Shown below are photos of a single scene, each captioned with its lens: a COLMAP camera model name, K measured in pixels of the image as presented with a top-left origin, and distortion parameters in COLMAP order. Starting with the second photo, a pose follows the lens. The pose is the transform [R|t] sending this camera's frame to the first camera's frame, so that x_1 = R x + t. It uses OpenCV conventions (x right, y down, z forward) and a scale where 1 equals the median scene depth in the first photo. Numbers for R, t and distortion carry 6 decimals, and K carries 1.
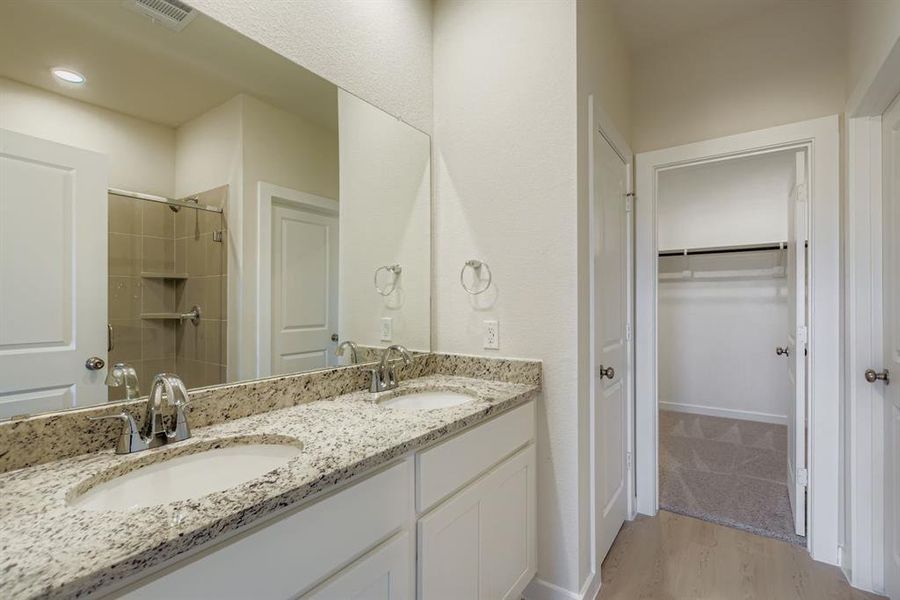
lens RADIAL K [[394.6, 0, 449.9], [0, 394.6, 302.9], [0, 0, 1]] dist [0.002654, 0.000182]
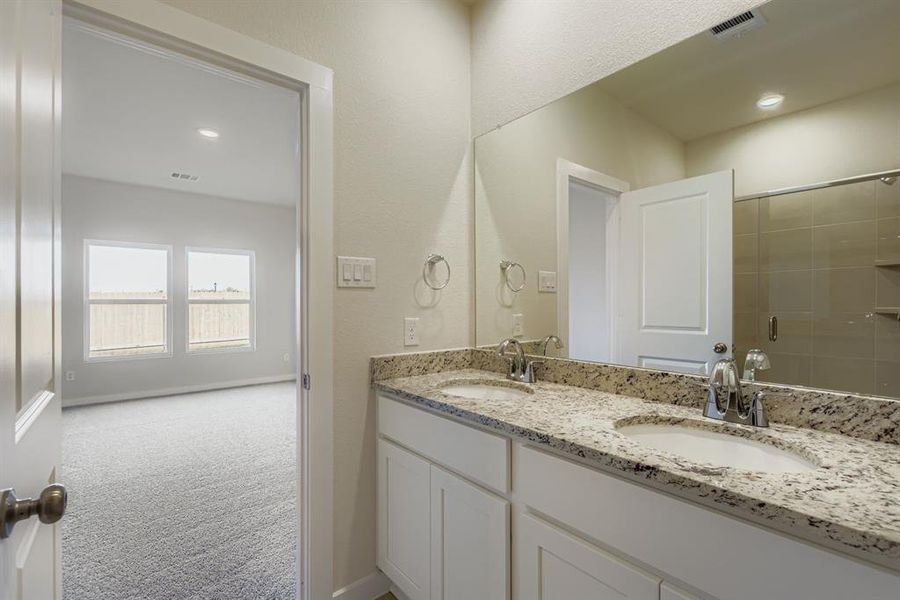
lens RADIAL K [[394.6, 0, 449.9], [0, 394.6, 302.9], [0, 0, 1]] dist [0.002654, 0.000182]
pose [[-0.241034, 0.004978, -0.970504, 0.829192], [0.010618, 0.999941, 0.002492, 0.010922], [0.970459, -0.009704, -0.241072, 0.931984]]
